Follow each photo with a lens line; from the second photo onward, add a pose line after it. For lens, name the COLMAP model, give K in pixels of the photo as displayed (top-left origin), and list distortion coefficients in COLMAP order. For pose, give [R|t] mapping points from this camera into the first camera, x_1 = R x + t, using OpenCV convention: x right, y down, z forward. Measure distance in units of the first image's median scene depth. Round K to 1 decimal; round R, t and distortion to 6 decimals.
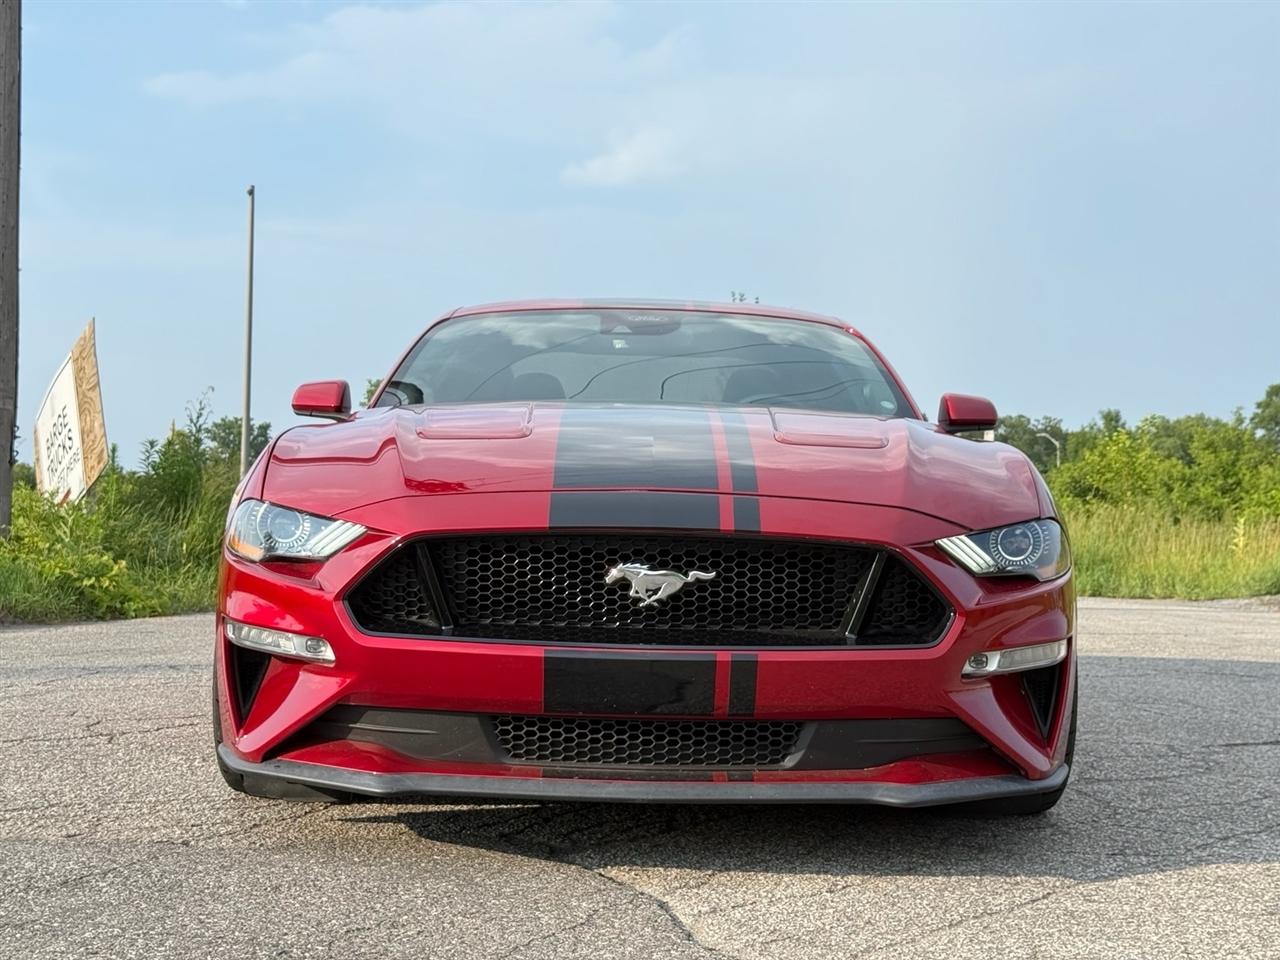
lens RADIAL K [[1752.9, 0, 648.8], [0, 1752.9, 486.6], [0, 0, 1]] dist [0.134585, 0.000000]
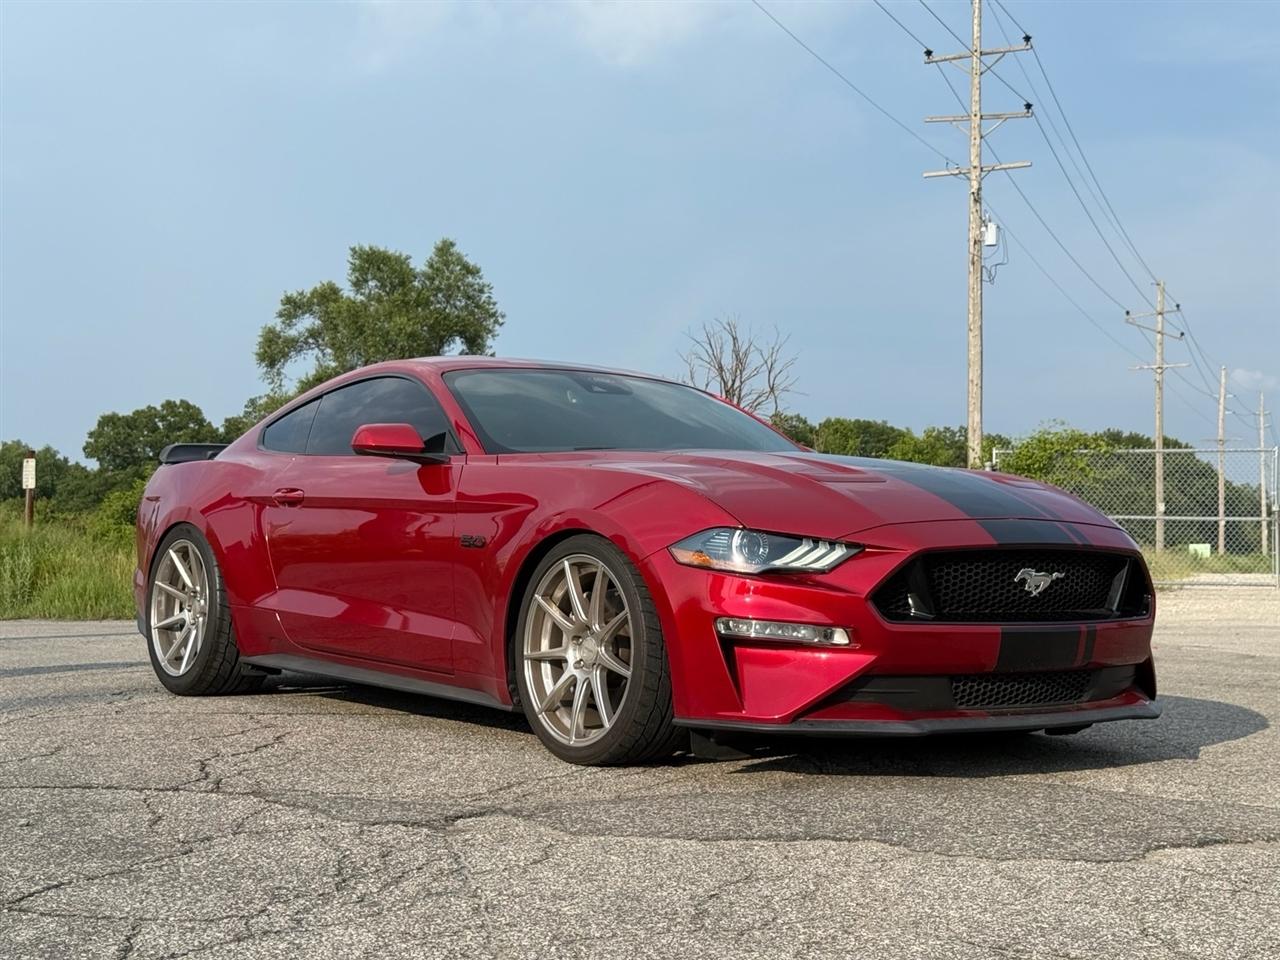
lens RADIAL K [[1752.9, 0, 610.5], [0, 1752.9, 516.7], [0, 0, 1]] dist [0.134585, 0.000000]
pose [[0.802070, -0.002967, 0.597222, -1.178059], [0.002079, 0.999995, 0.002176, -0.003722], [-0.597226, -0.000504, 0.802073, 0.011040]]
